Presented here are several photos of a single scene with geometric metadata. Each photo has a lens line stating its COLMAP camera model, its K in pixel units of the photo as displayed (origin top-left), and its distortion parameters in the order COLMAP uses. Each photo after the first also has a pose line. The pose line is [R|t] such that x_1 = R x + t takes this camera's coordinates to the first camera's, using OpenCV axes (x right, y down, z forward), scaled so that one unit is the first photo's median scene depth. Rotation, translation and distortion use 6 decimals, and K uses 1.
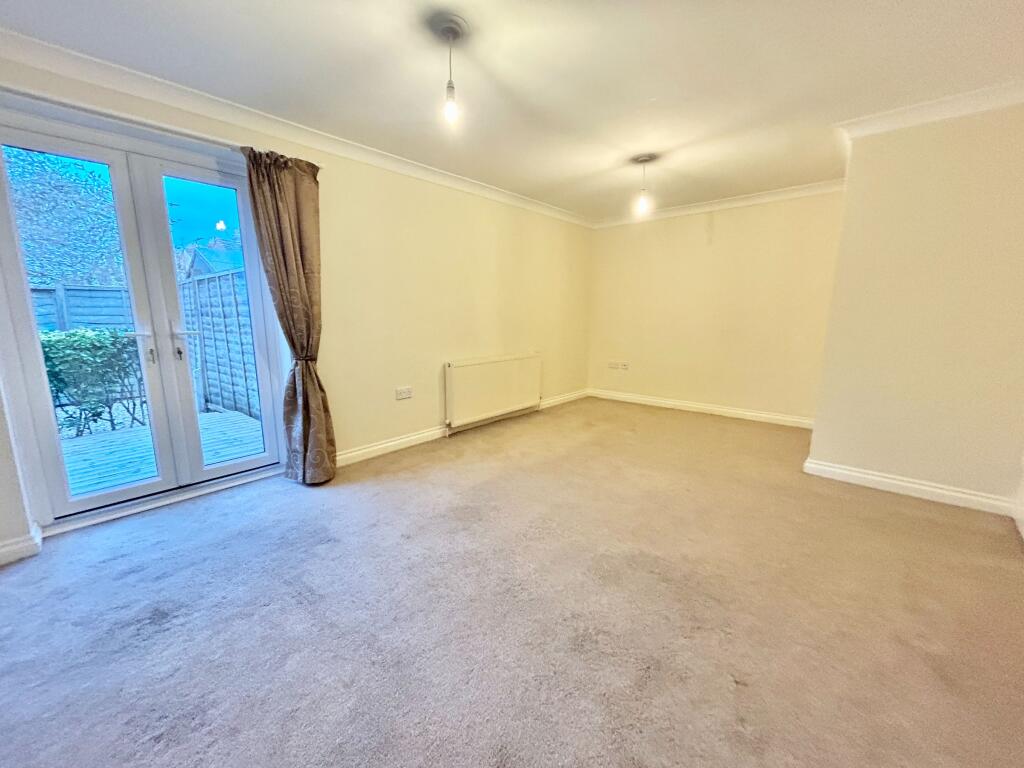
lens RADIAL K [[411.0, 0, 512.0], [0, 411.0, 384.0], [0, 0, 1]] dist [0.000228, 0.000055]
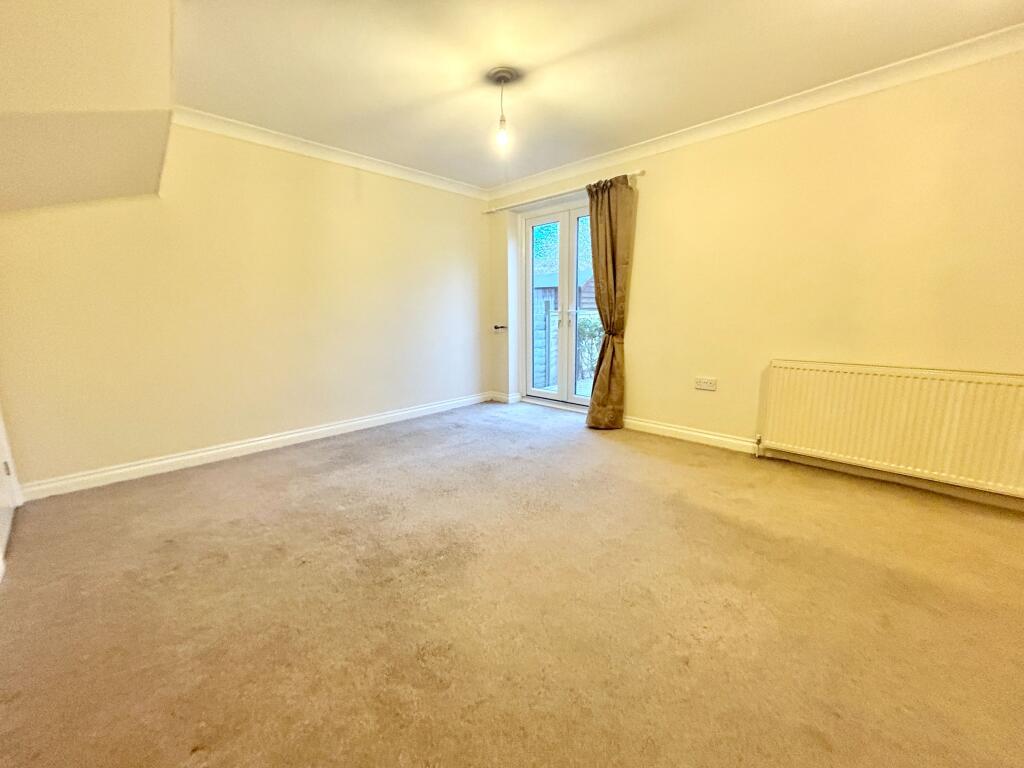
lens RADIAL K [[411.1, 0, 512.0], [0, 411.1, 384.0], [0, 0, 1]] dist [-0.000002, 0.000194]
pose [[-0.048862, 0.175254, -0.983310, 0.804067], [-0.165958, 0.969376, 0.181017, -0.087129], [0.984922, 0.172033, -0.018281, 0.741138]]
